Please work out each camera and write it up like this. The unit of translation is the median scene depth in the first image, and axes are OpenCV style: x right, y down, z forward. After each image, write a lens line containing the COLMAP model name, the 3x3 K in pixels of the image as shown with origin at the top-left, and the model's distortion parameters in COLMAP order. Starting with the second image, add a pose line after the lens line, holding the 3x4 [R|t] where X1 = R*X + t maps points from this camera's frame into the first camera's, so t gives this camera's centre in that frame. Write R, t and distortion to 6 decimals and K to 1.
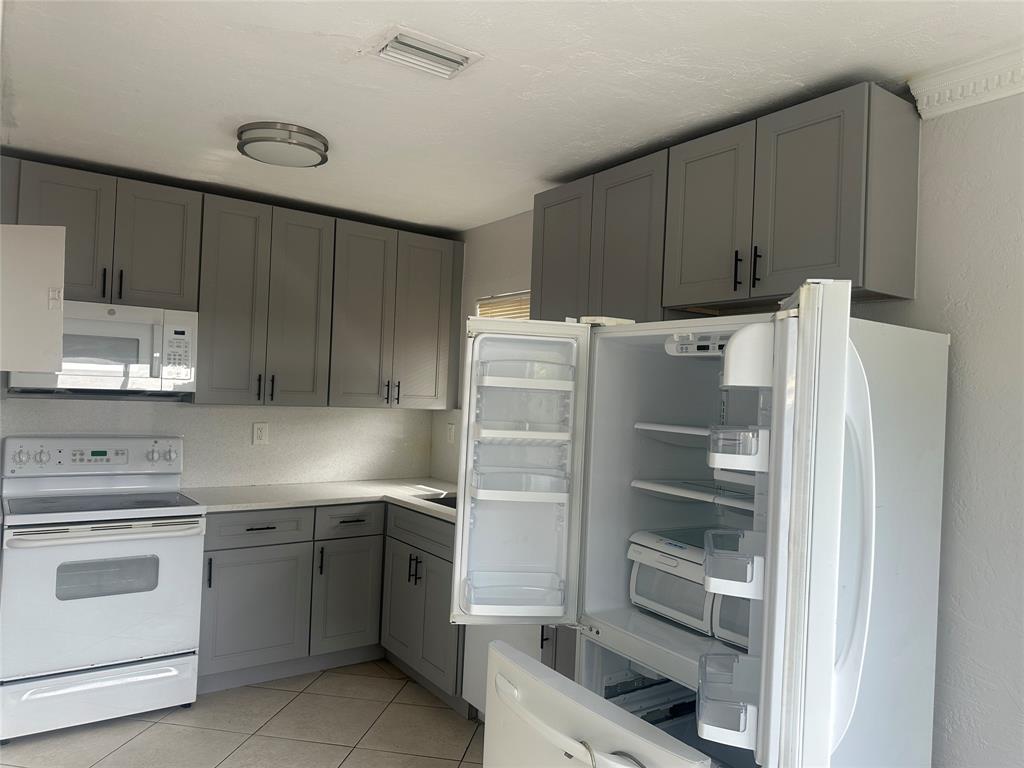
lens RADIAL K [[712.9, 0, 512.7], [0, 712.9, 381.9], [0, 0, 1]] dist [0.050428, -0.064588]
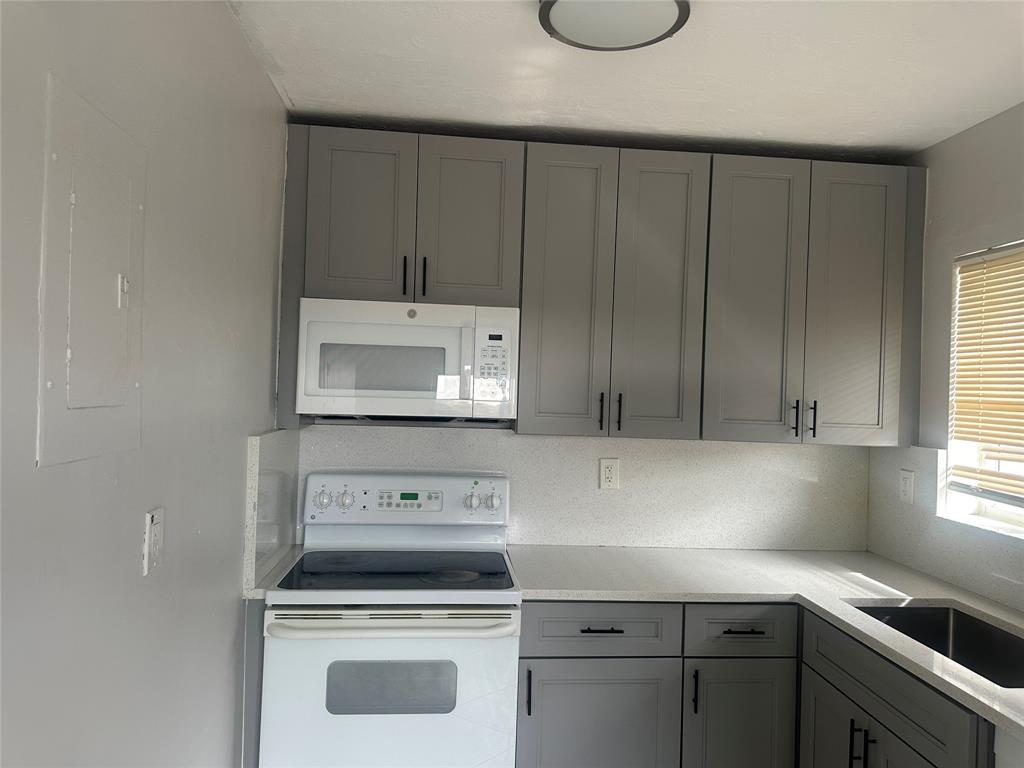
lens RADIAL K [[712.9, 0, 521.3], [0, 712.9, 370.8], [0, 0, 1]] dist [0.050428, -0.064588]
pose [[0.870176, -0.019671, -0.492349, -0.088231], [0.007792, 0.999627, -0.026166, -0.015319], [0.492680, 0.018932, 0.870004, 0.391708]]
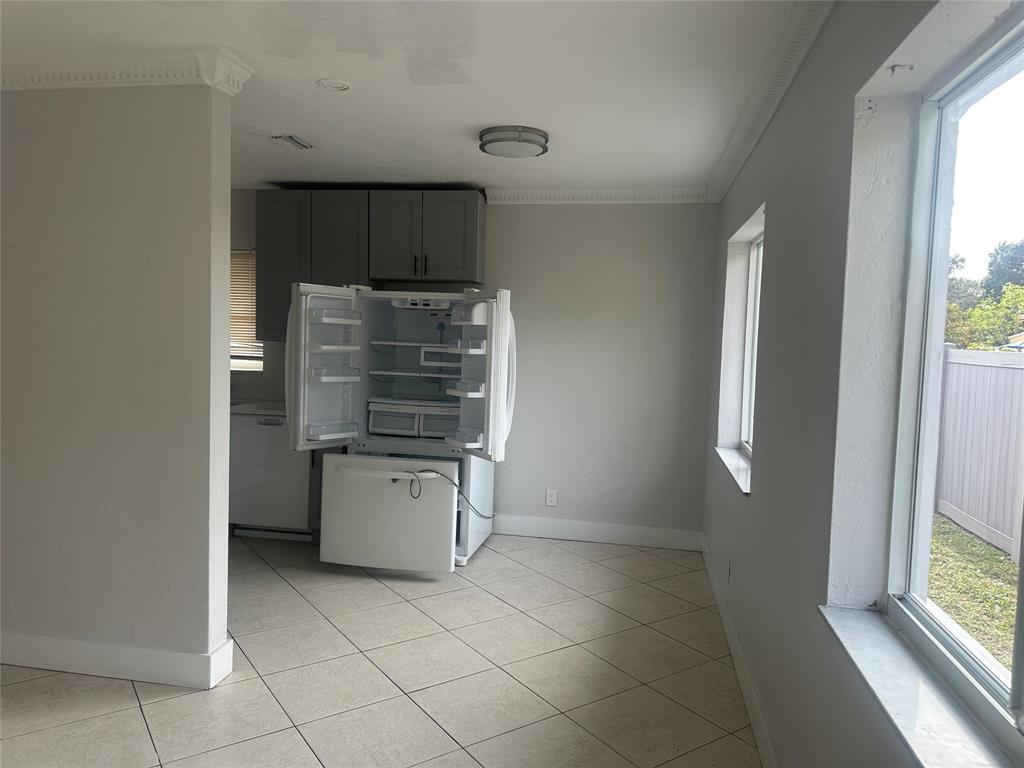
lens RADIAL K [[712.9, 0, 522.9], [0, 712.9, 380.4], [0, 0, 1]] dist [0.050428, -0.064588]
pose [[0.702452, -0.058488, 0.709324, -0.645918], [-0.017923, 0.994848, 0.099781, -0.025362], [-0.711506, -0.082804, 0.697784, -0.459715]]
